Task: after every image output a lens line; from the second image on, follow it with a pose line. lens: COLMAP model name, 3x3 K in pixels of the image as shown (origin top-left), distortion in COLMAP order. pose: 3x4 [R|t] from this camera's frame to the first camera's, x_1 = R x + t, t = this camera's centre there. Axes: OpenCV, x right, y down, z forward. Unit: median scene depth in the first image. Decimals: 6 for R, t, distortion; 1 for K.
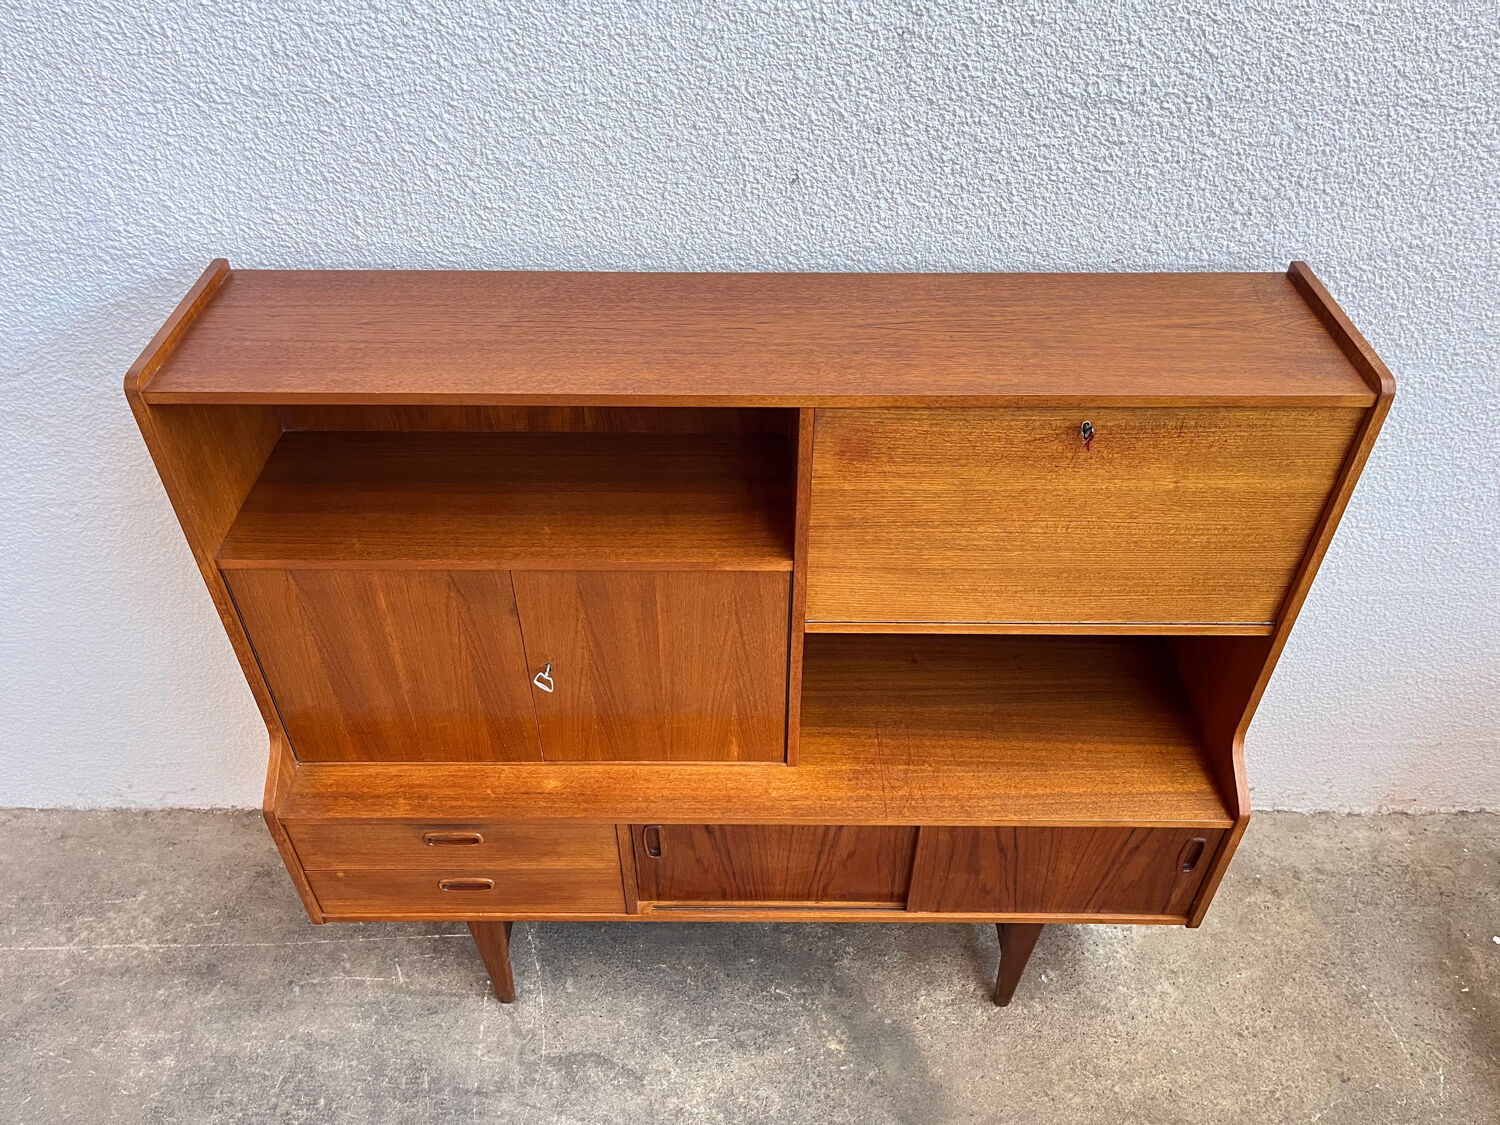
lens RADIAL K [[1148.6, 0, 748.2], [0, 1148.6, 569.5], [0, 0, 1]] dist [0.097359, -0.138053]
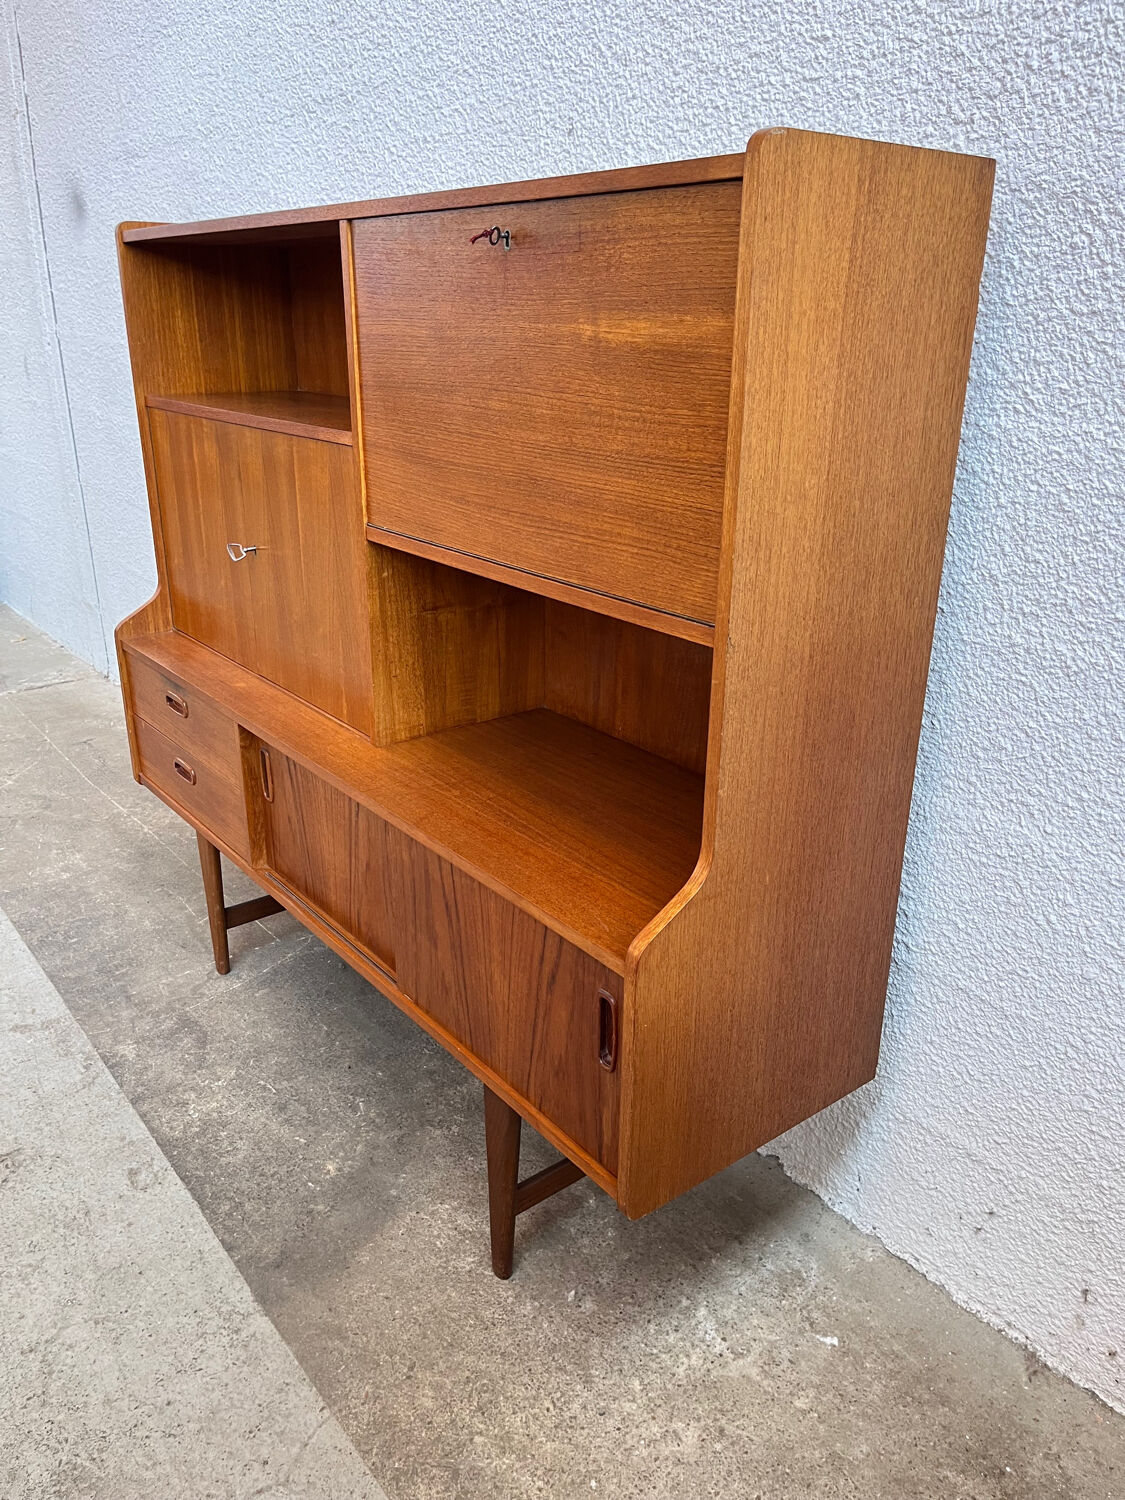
lens RADIAL K [[1135.3, 0, 556.0], [0, 1135.3, 753.8], [0, 0, 1]] dist [0.095291, -0.142671]
pose [[0.617354, 0.289353, -0.731539, 0.915135], [-0.528609, 0.841264, -0.113344, 0.236698], [0.582621, 0.456671, 0.672312, 0.569131]]
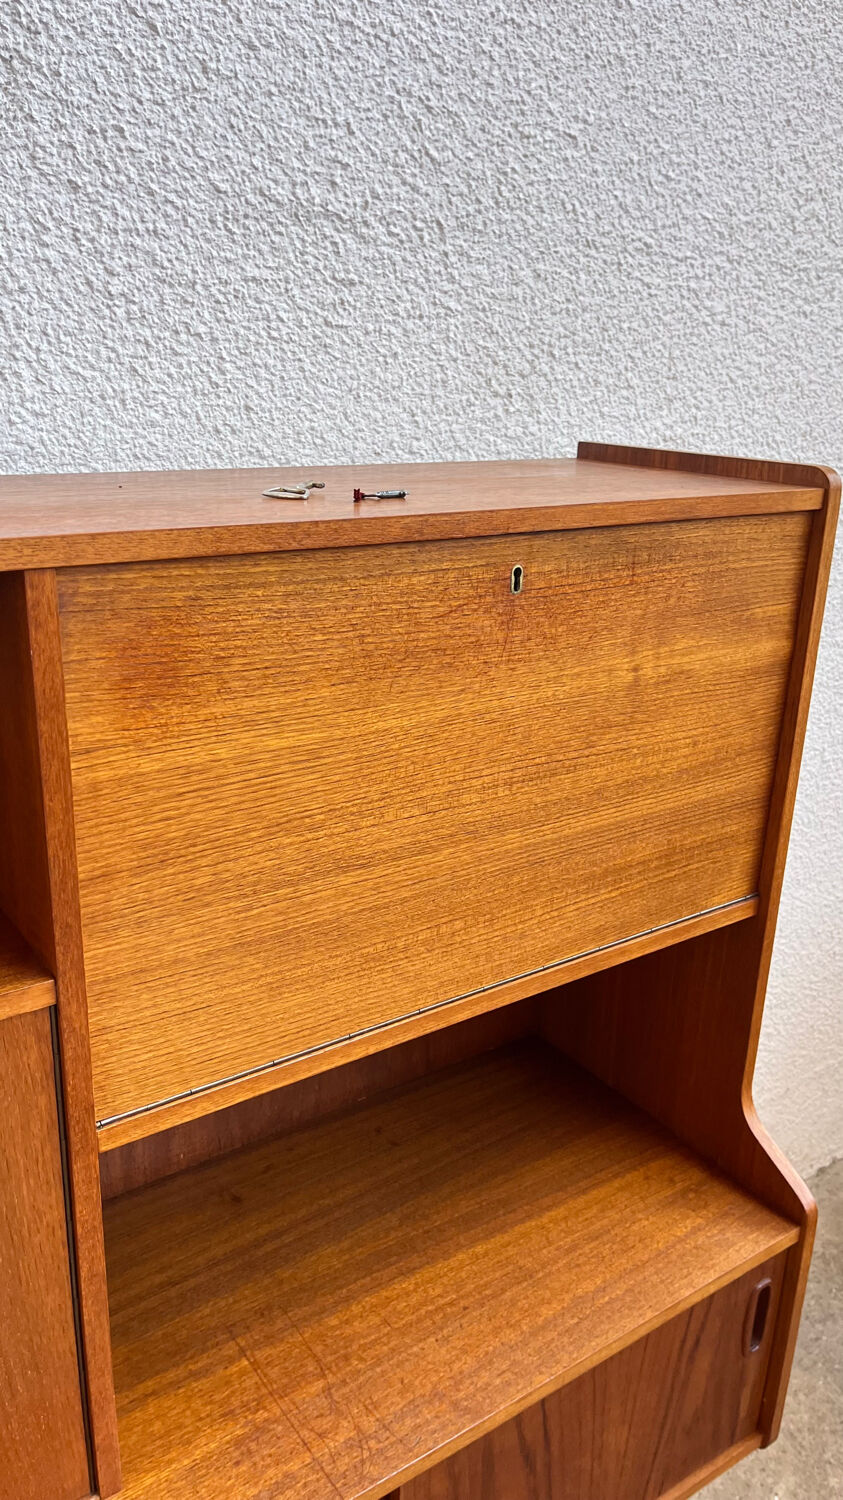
lens RADIAL K [[1148.6, 0, 411.3], [0, 1148.6, 762.6], [0, 0, 1]] dist [0.059647, -0.087054]
pose [[0.818161, -0.170483, 0.549134, -0.078975], [0.359667, 0.896866, -0.257432, 0.082312], [-0.448612, 0.408126, 0.795098, 0.538418]]
